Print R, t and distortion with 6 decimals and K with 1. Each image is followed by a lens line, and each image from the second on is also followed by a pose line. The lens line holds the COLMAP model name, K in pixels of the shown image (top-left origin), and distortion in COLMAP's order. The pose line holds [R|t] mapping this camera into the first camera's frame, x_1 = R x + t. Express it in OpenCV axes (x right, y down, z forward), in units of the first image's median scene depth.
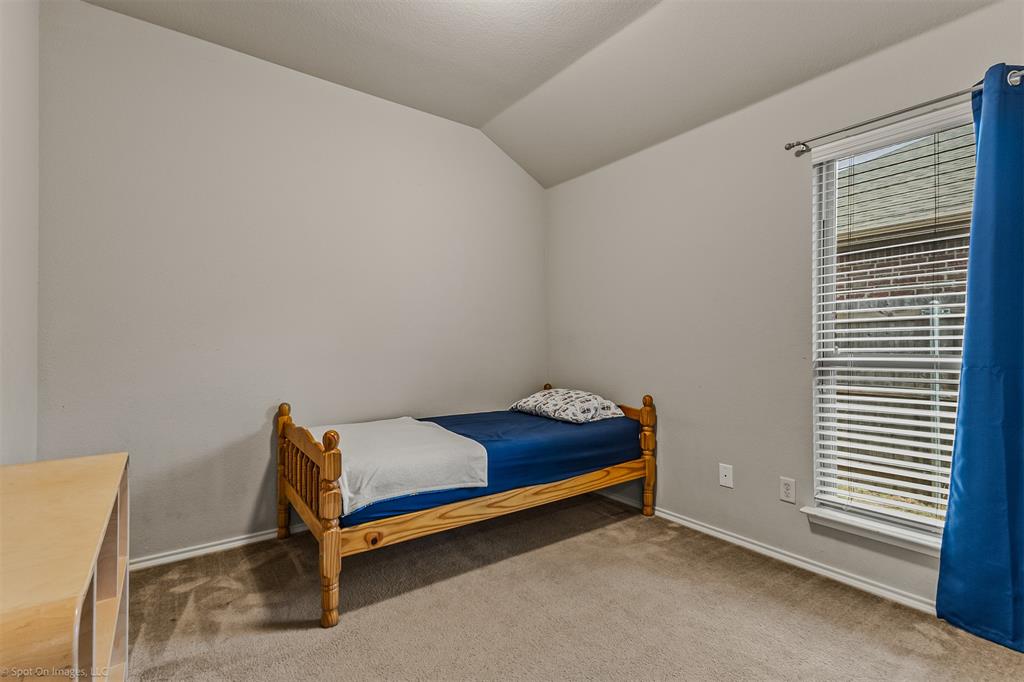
lens RADIAL K [[476.8, 0, 513.4], [0, 476.8, 340.2], [0, 0, 1]] dist [0.022710, -0.006673]
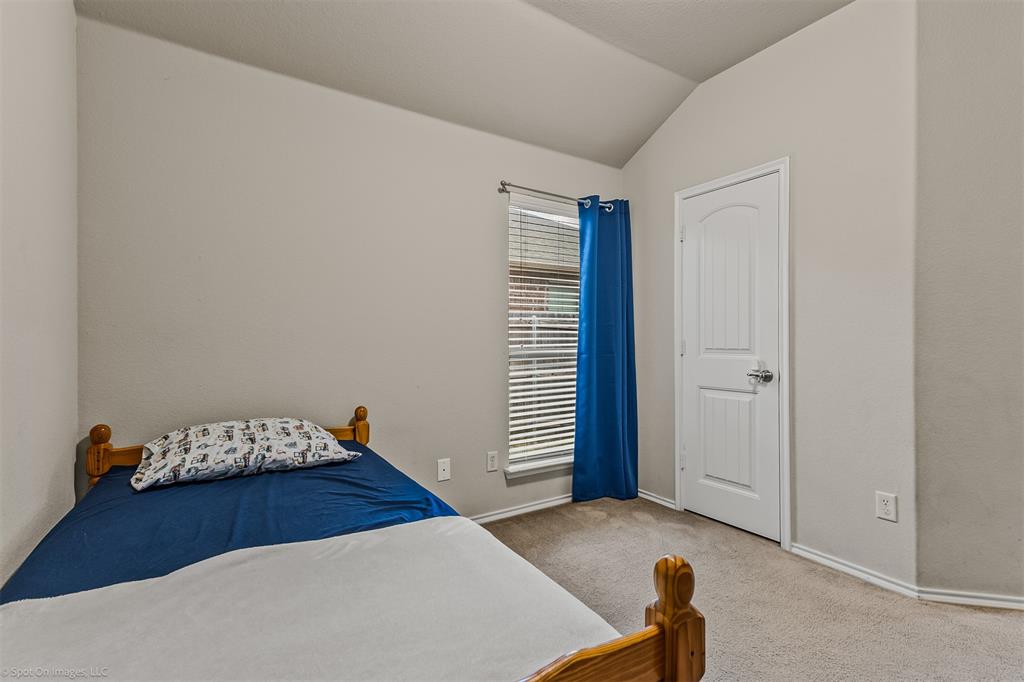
lens RADIAL K [[476.8, 0, 513.1], [0, 476.8, 345.3], [0, 0, 1]] dist [0.022710, -0.006673]
pose [[0.051568, -0.005843, 0.998652, -0.696926], [-0.000219, 0.999983, 0.005862, 0.008705], [-0.998669, -0.000521, 0.051566, 0.961902]]
